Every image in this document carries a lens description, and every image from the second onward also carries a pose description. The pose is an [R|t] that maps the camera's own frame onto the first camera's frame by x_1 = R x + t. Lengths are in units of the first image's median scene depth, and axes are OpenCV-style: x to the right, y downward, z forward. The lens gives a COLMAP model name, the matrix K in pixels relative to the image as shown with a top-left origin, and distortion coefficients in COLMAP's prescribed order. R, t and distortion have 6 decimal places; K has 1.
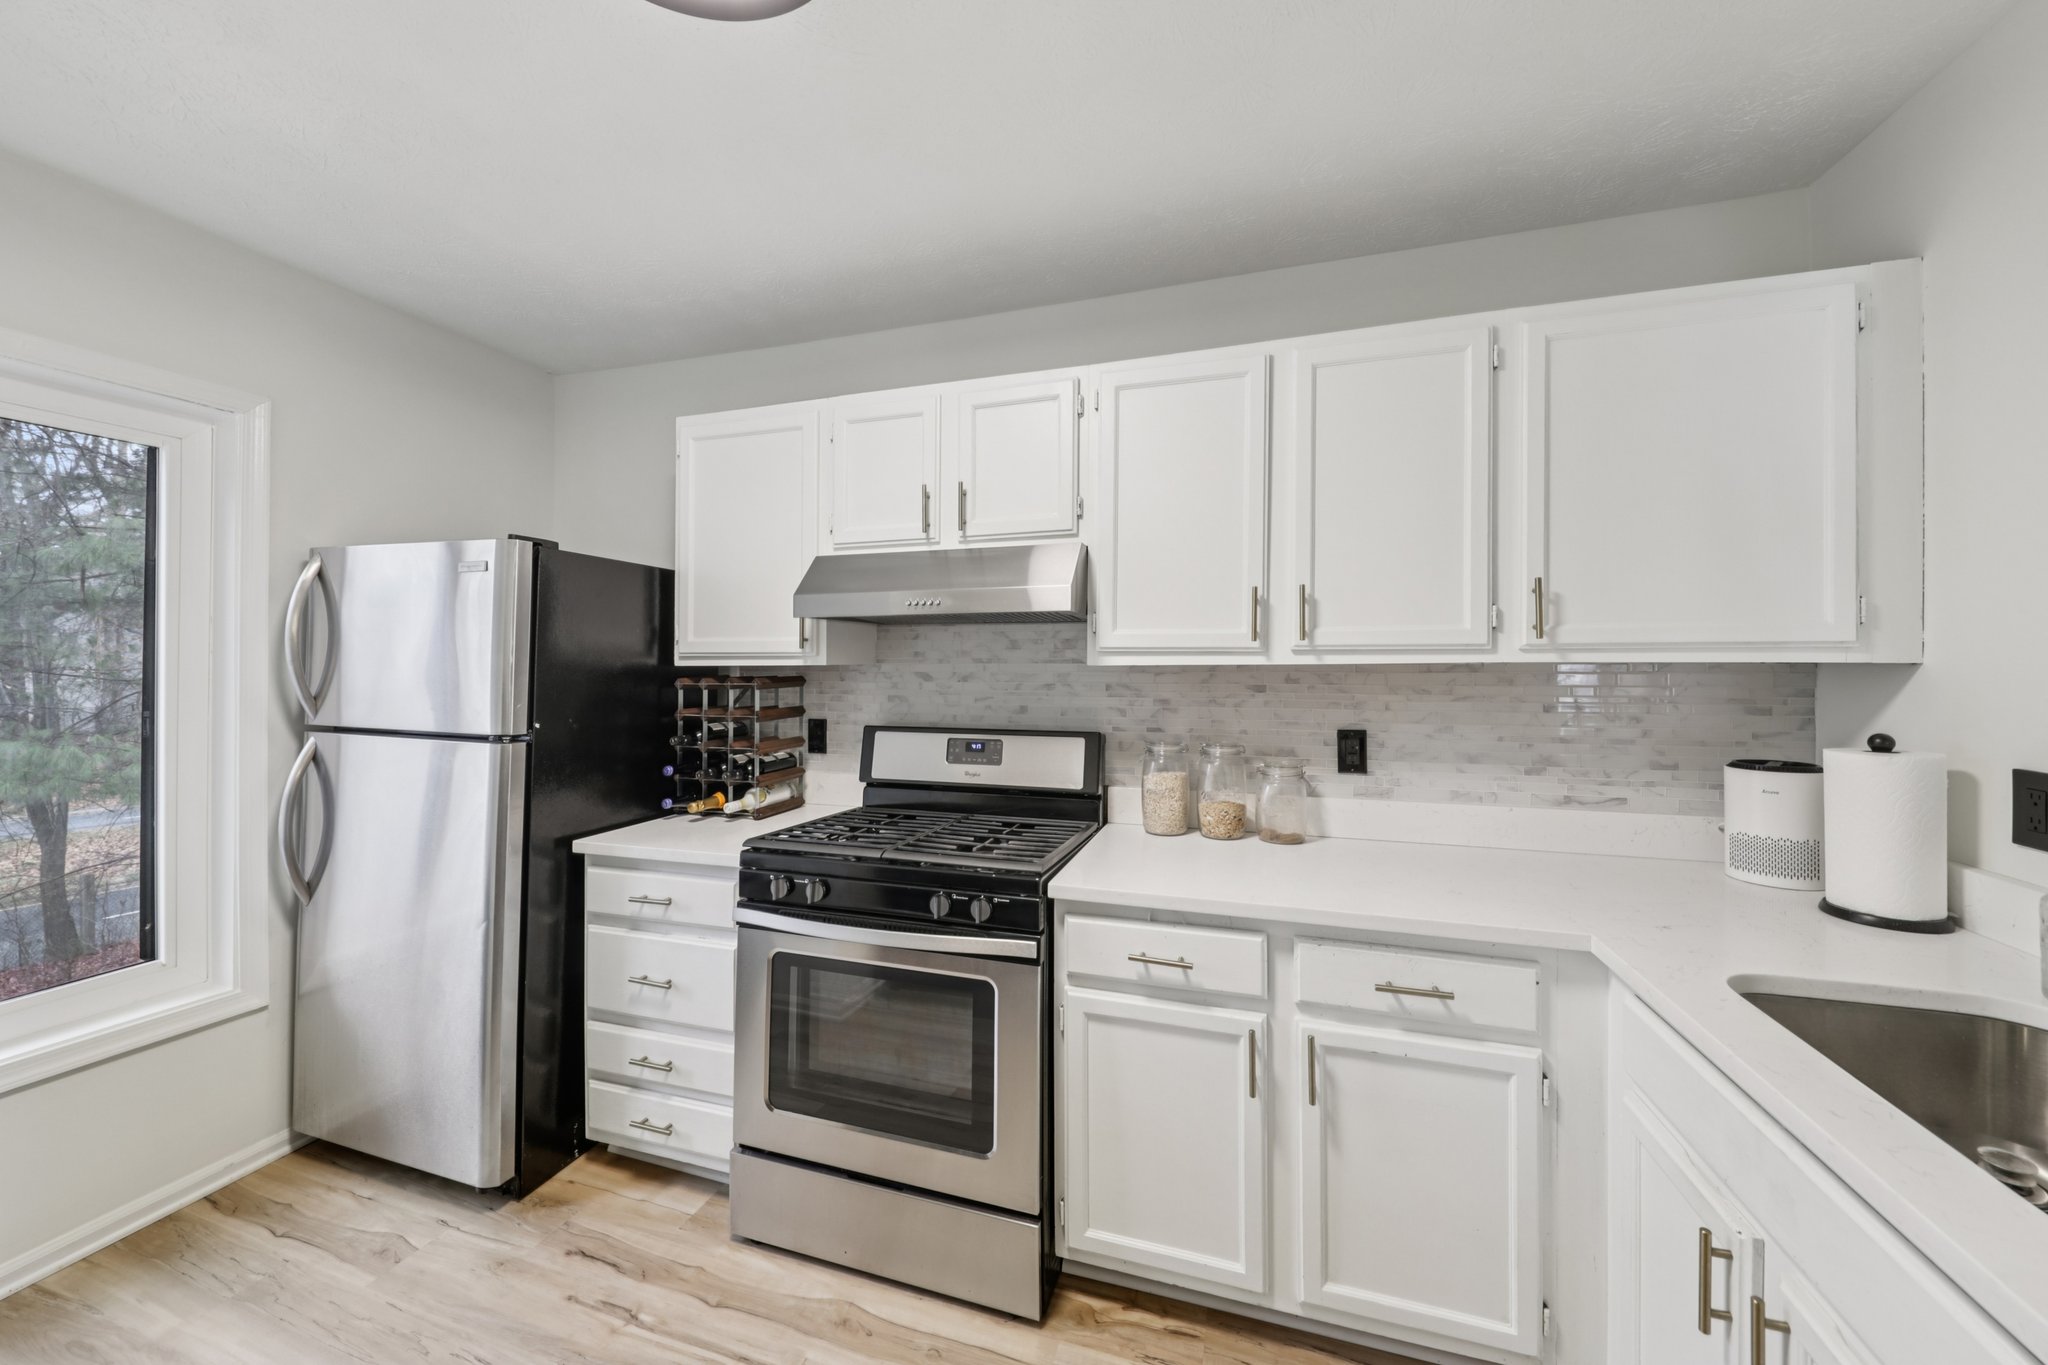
lens RADIAL K [[750.6, 0, 1014.3], [0, 750.6, 651.9], [0, 0, 1]] dist [0.006486, -0.006130]
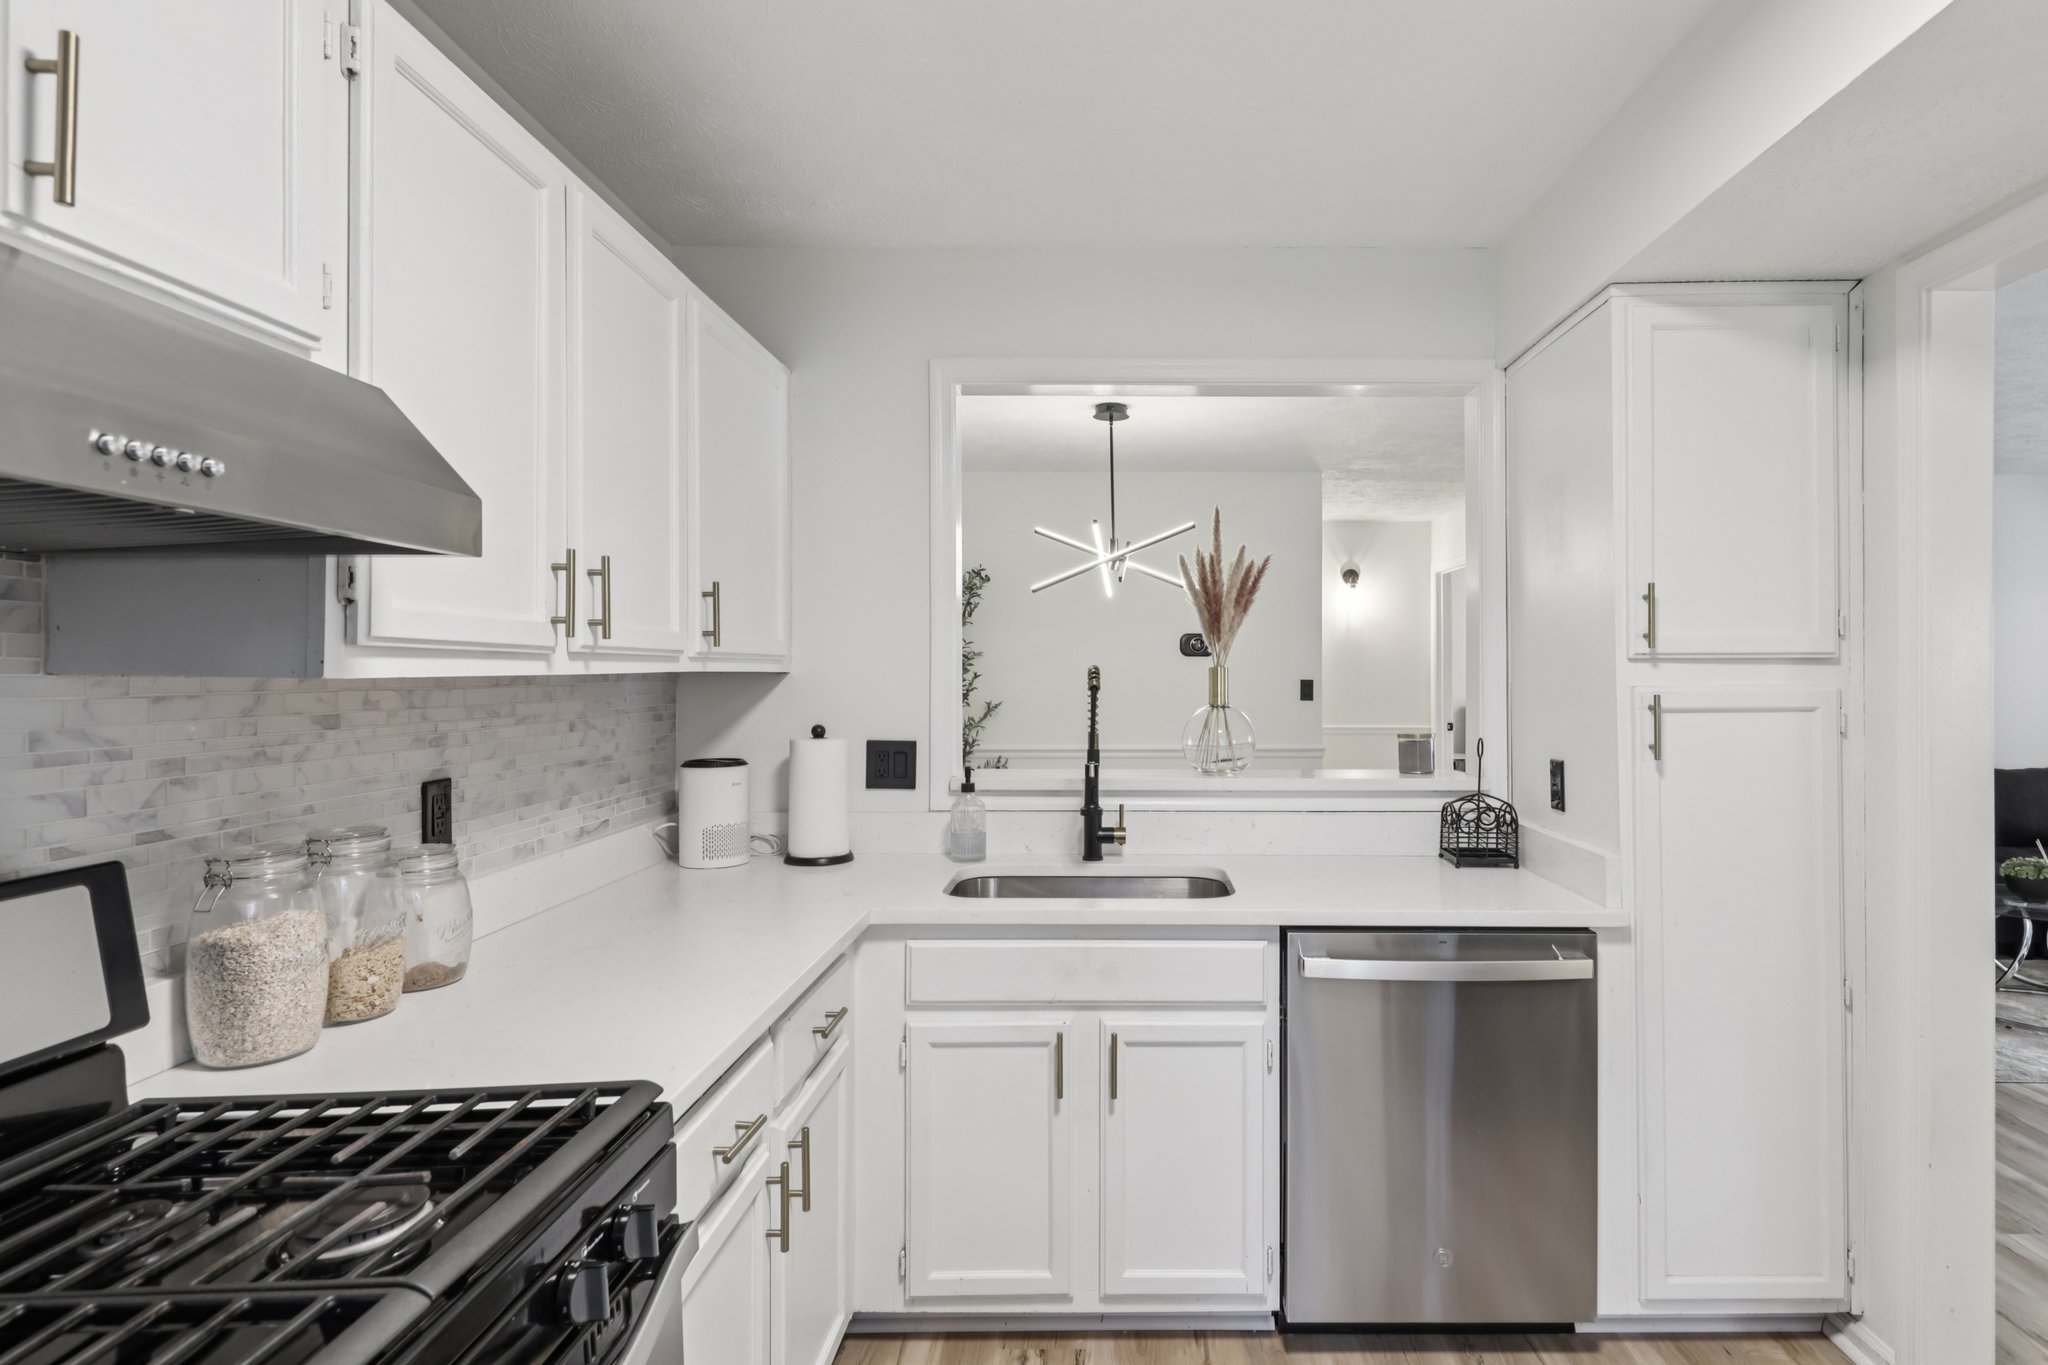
lens RADIAL K [[1051.4, 0, 1132.2], [0, 1051.4, 665.0], [0, 0, 1]] dist [0.006734, -0.000409]
pose [[-0.325434, 0.007140, 0.945538, -0.597126], [-0.012001, 0.999860, -0.011680, 0.012255], [-0.945489, -0.015148, -0.325302, 0.781469]]
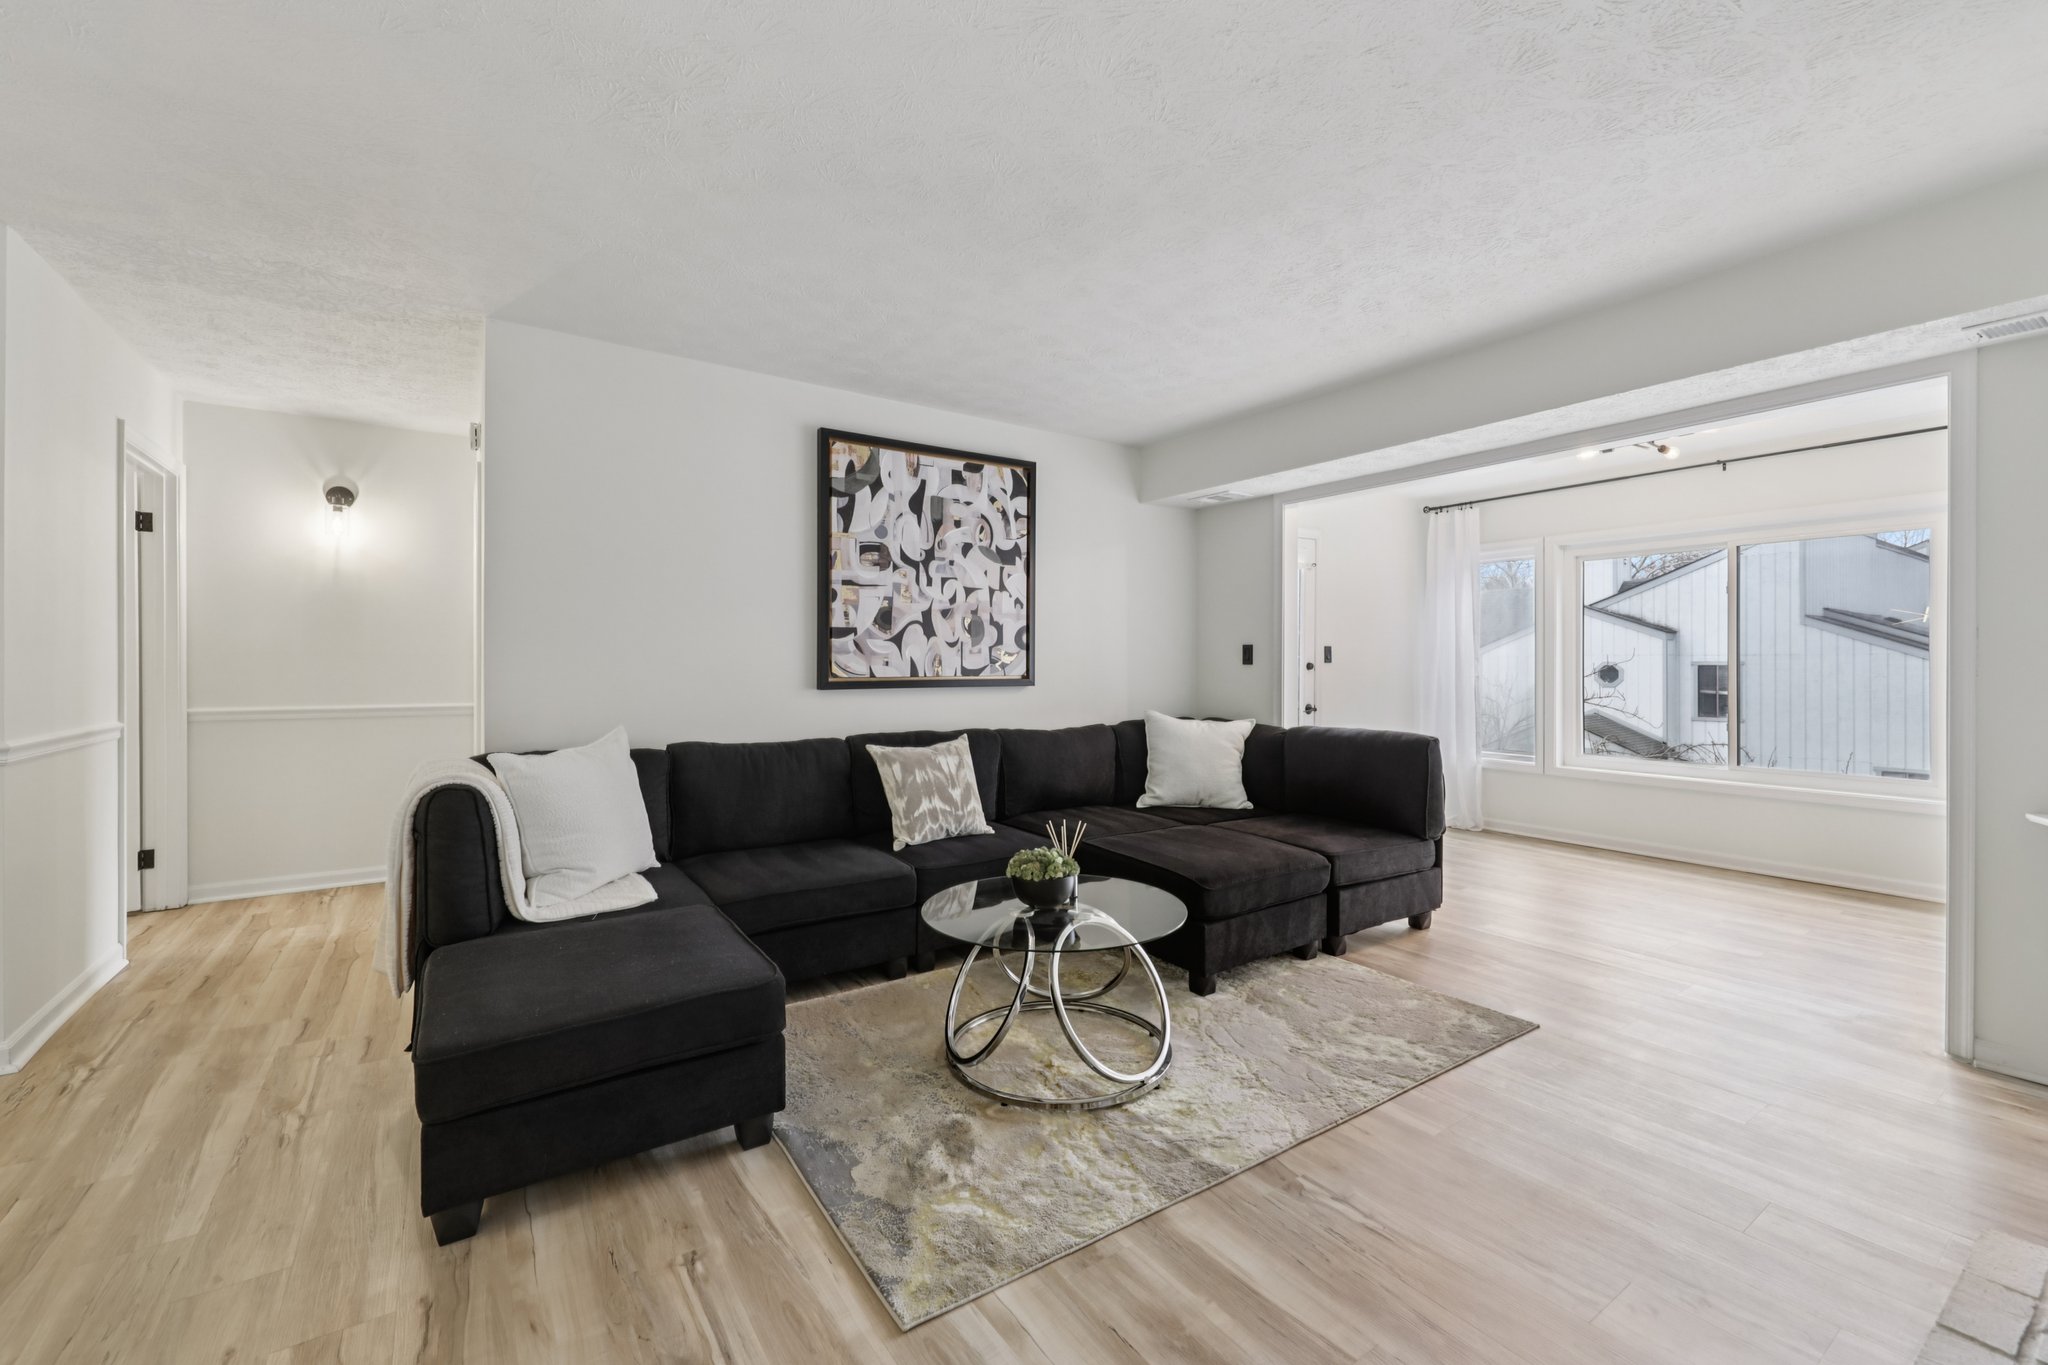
lens RADIAL K [[827.9, 0, 1011.2], [0, 827.9, 671.5], [0, 0, 1]] dist [0.001151, -0.000965]
pose [[-0.796047, -0.003655, 0.605224, 0.146832], [-0.006802, 0.999973, -0.002908, 0.089369], [-0.605197, -0.006432, -0.796050, -0.694284]]
